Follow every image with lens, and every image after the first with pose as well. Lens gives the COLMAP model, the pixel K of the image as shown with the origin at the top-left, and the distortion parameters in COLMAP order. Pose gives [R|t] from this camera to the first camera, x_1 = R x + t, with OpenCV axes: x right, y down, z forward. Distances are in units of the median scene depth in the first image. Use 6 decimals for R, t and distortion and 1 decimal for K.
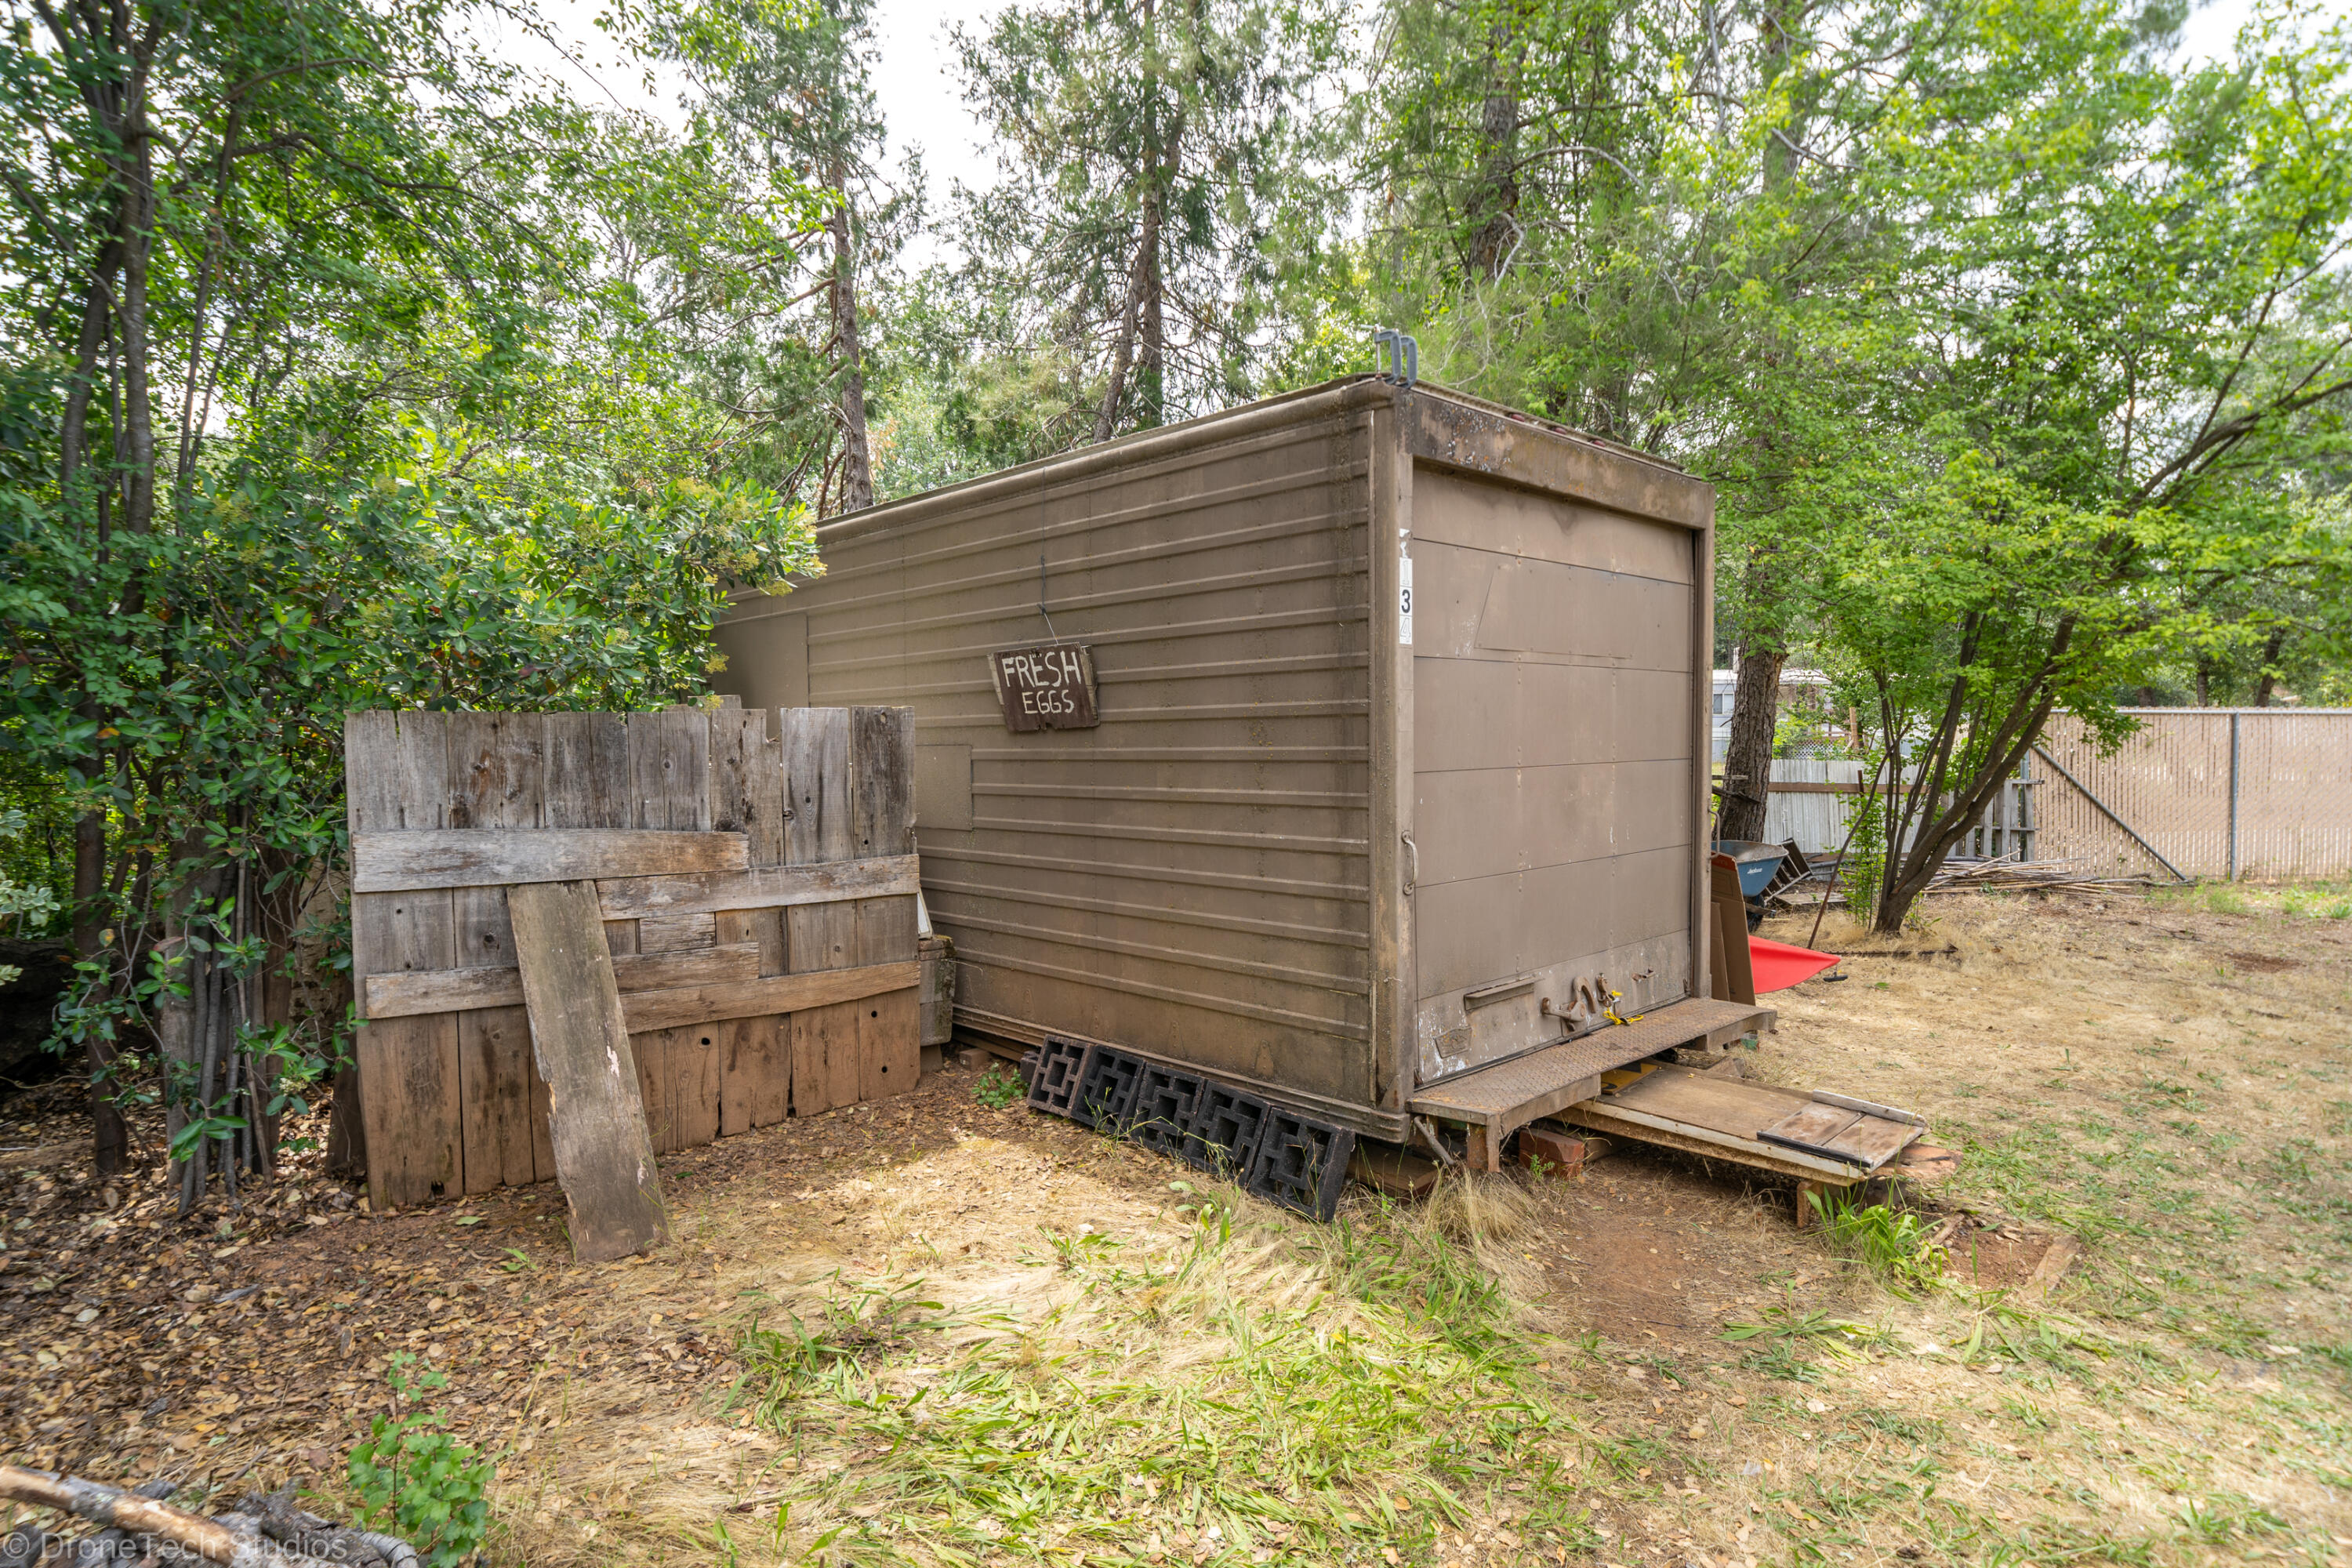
lens RADIAL K [[1256.6, 0, 1176.0], [0, 1256.6, 784.0], [0, 0, 1]] dist [-0.002091, 0.000083]
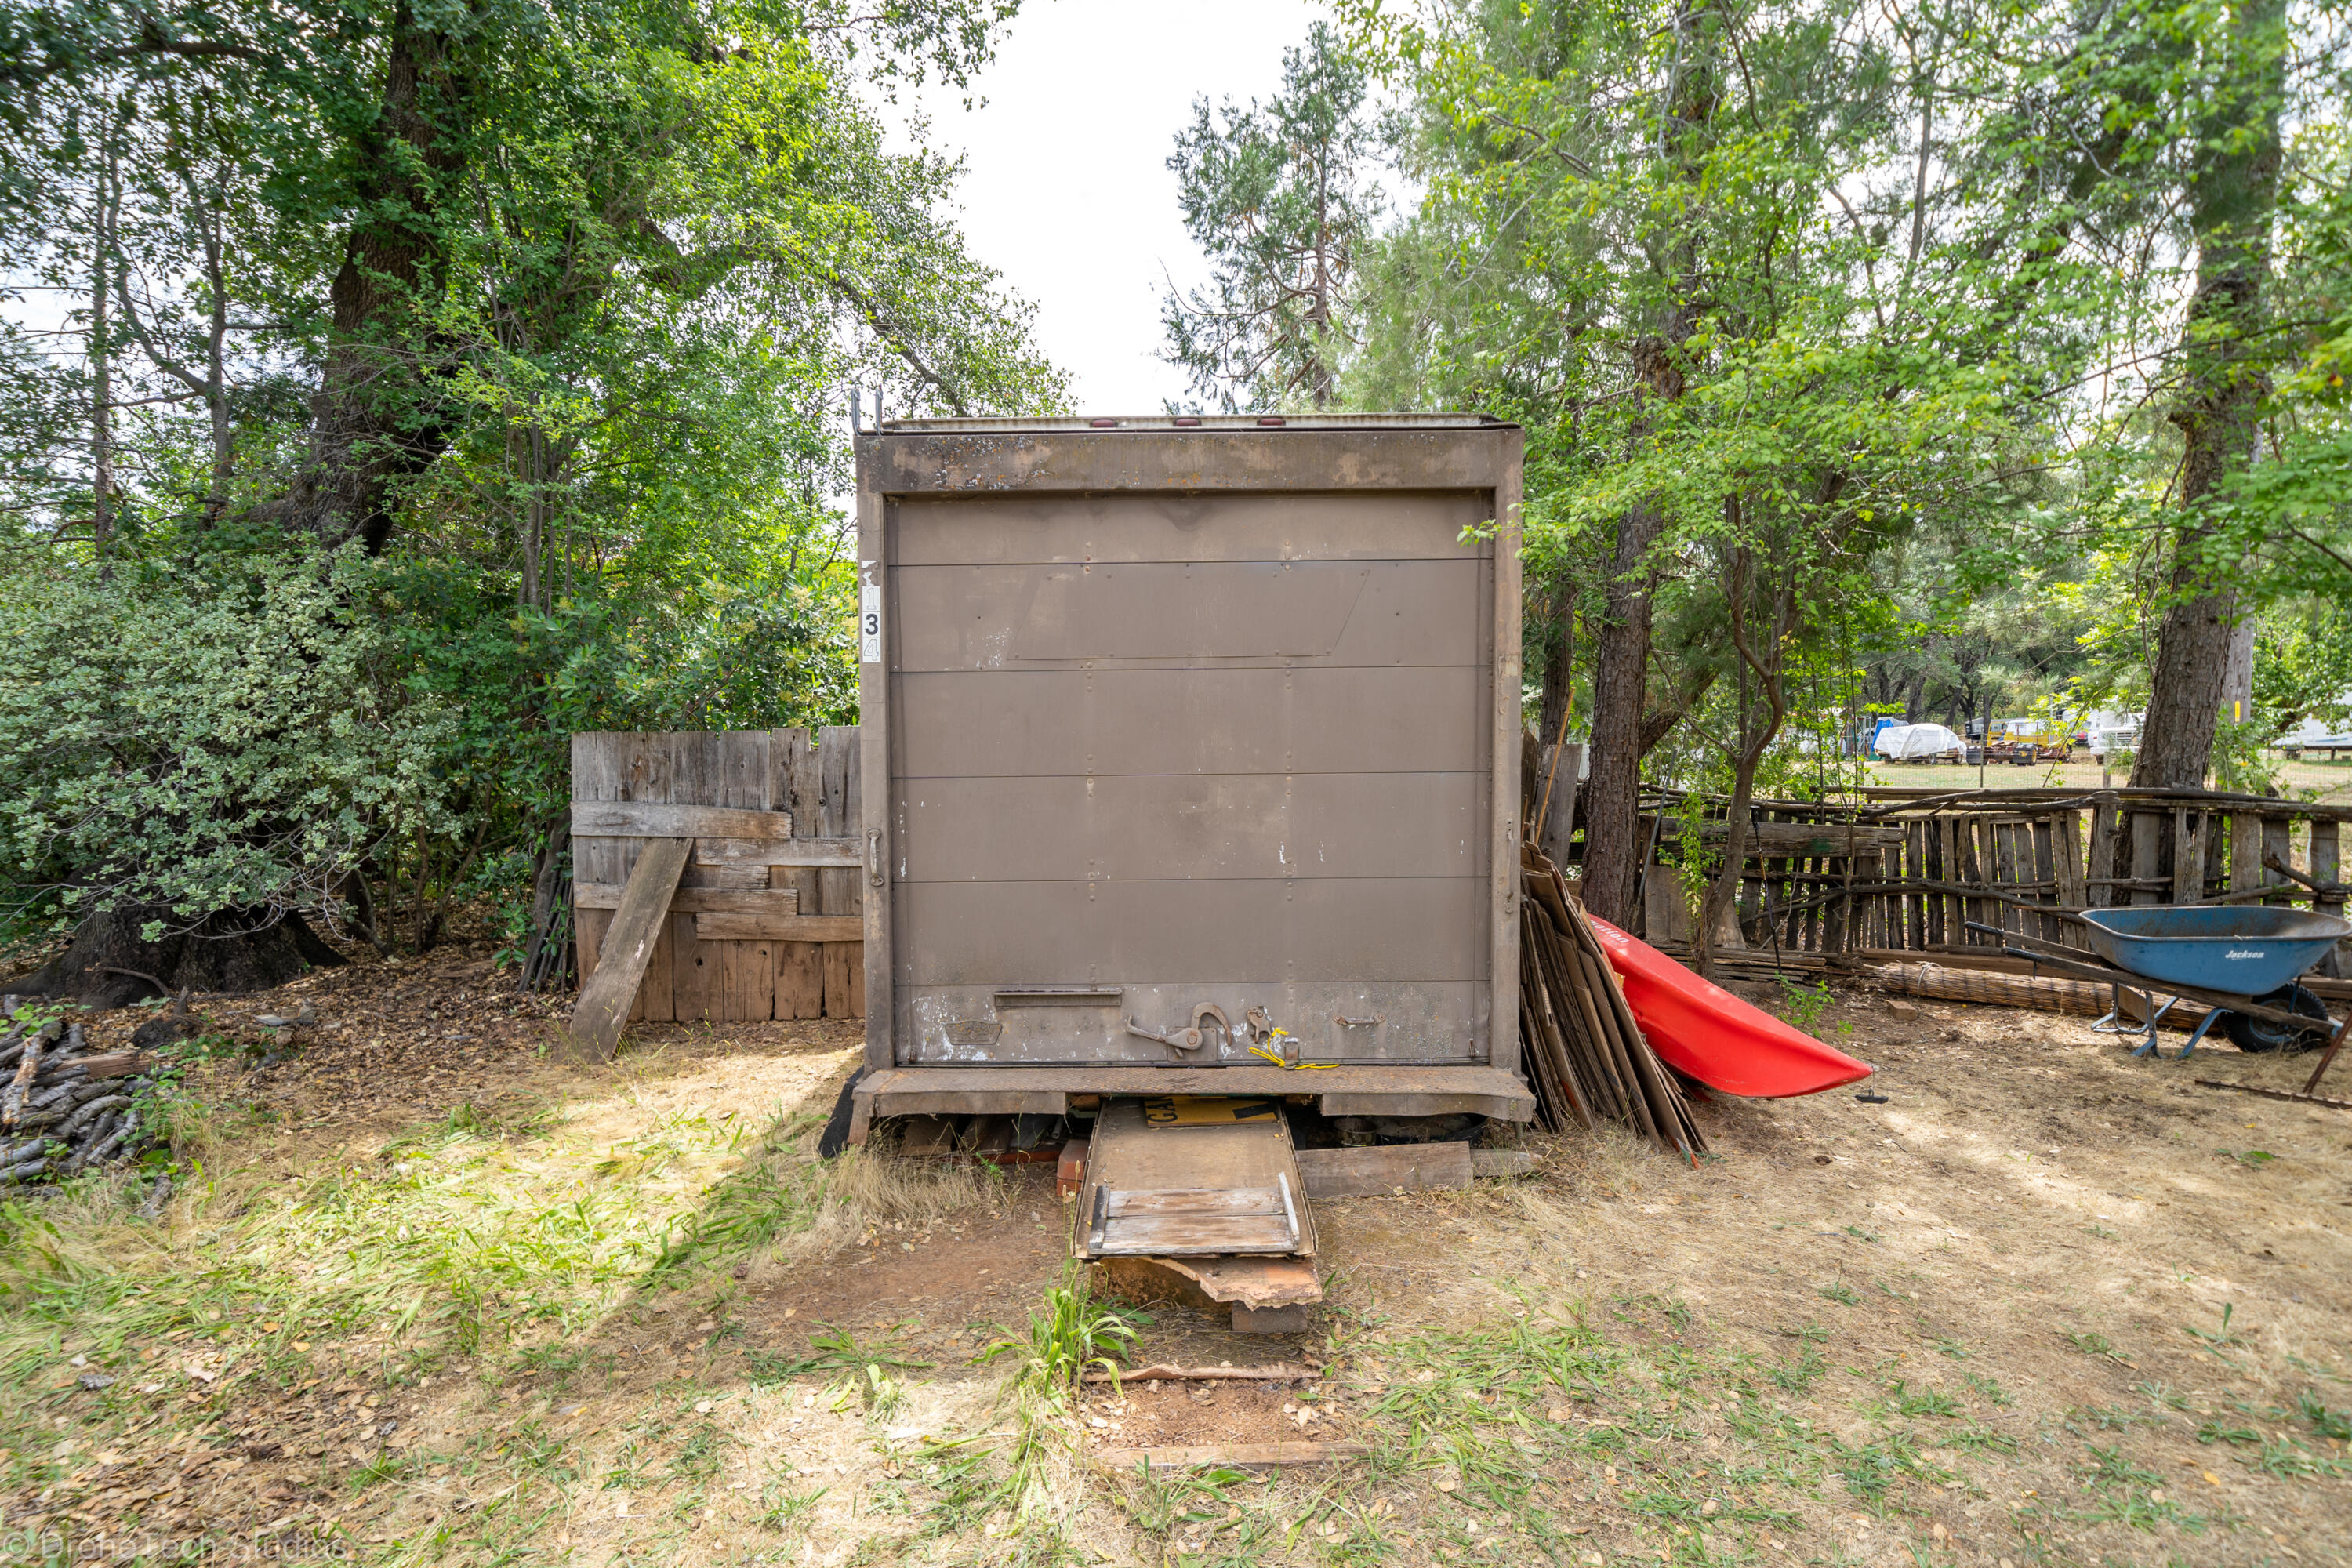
lens RADIAL K [[1130.0, 0, 1177.9], [0, 1130.0, 788.7], [0, 0, 1]] dist [-0.001463, 0.000112]
pose [[0.712386, 0.023749, -0.701386, 0.952488], [-0.025841, 0.999637, 0.007601, -0.011511], [0.701312, 0.012709, 0.712741, 0.414067]]
